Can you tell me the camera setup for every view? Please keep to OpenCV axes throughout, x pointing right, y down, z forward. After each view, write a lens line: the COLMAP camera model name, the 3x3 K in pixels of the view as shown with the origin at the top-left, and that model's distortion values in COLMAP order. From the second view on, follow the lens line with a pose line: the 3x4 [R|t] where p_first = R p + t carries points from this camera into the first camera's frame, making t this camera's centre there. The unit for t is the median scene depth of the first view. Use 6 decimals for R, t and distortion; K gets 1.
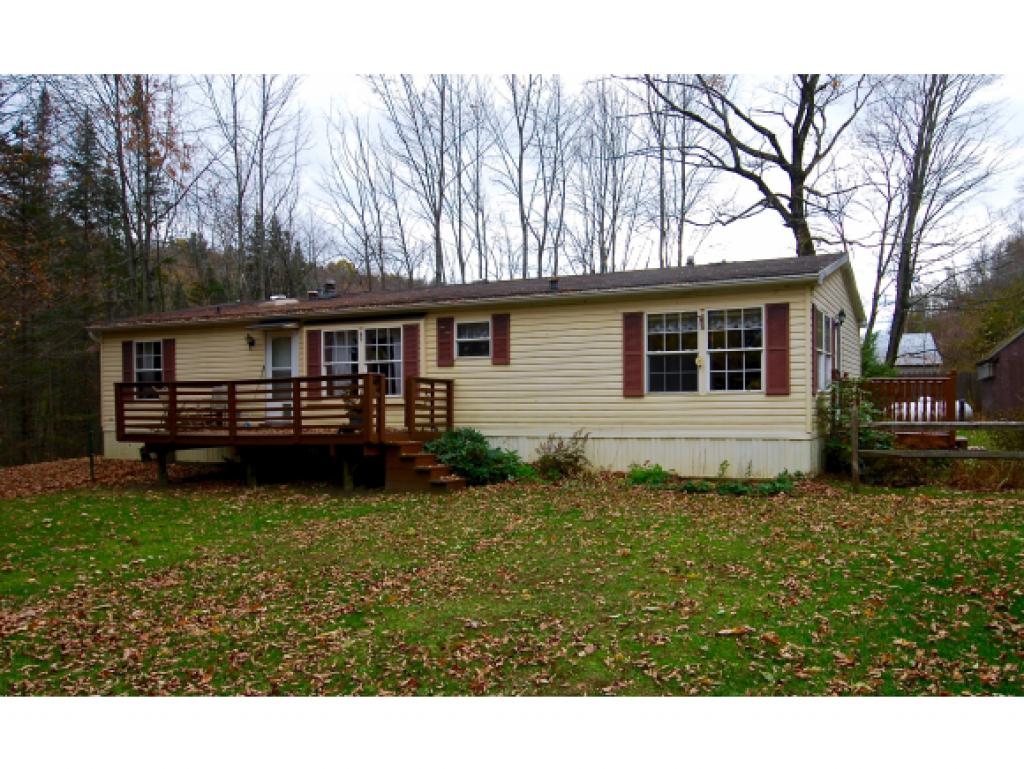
lens RADIAL K [[819.8, 0, 549.1], [0, 819.8, 412.7], [0, 0, 1]] dist [0.002391, 0.003008]
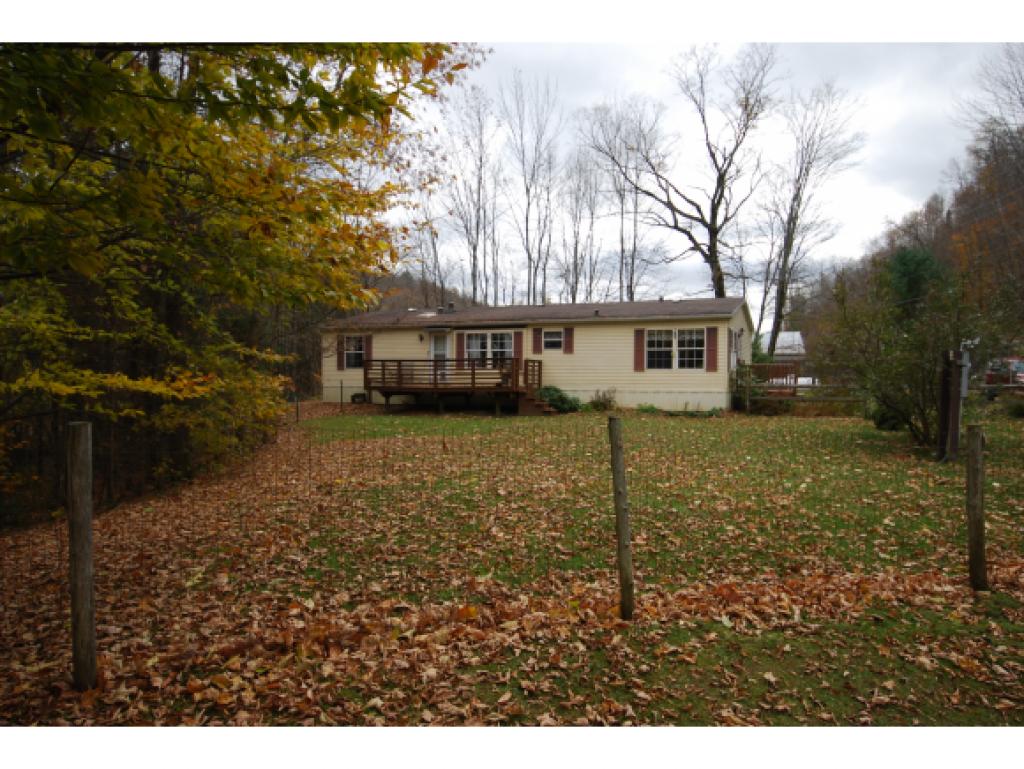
lens RADIAL K [[700.0, 0, 512.0], [0, 700.0, 384.5], [0, 0, 1]] dist [-0.002236, -0.001652]
pose [[0.999405, 0.014457, 0.031324, -0.239130], [-0.014391, 0.999894, -0.002327, 0.020783], [-0.031355, 0.001875, 0.999507, -0.643395]]
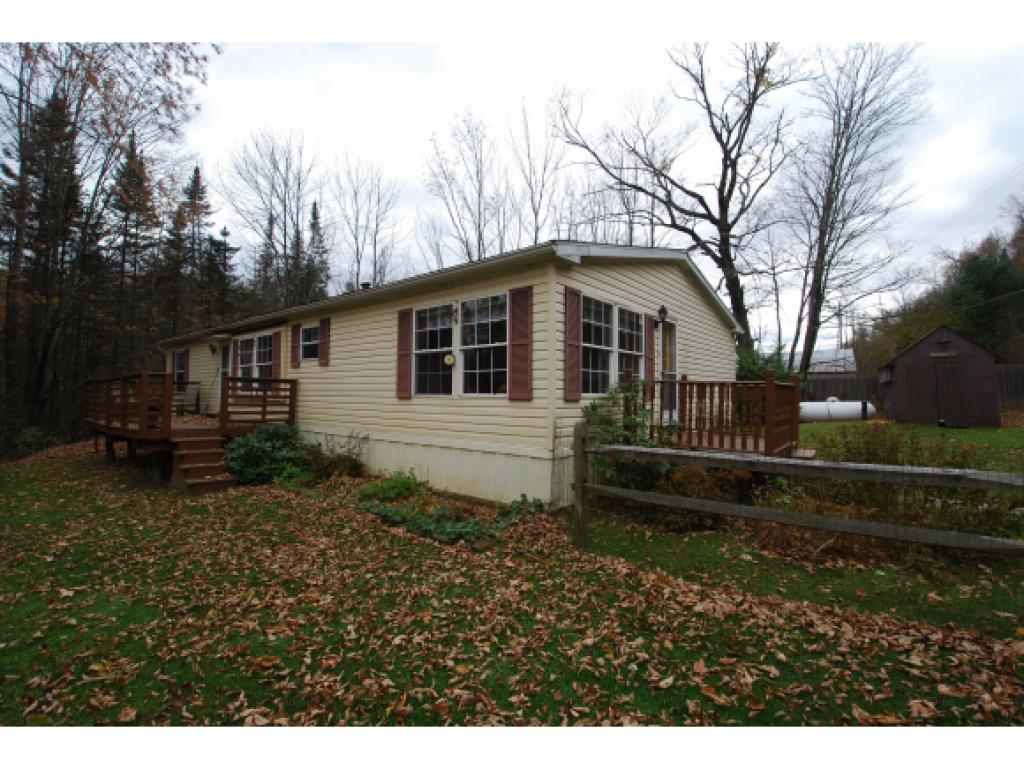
lens RADIAL K [[448.3, 0, 518.7], [0, 448.3, 380.8], [0, 0, 1]] dist [0.015630, -0.024460]
pose [[0.971622, 0.007218, -0.236430, 0.321847], [-0.016816, 0.999113, -0.038604, -0.020211], [0.235942, 0.041484, 0.970881, 0.482421]]
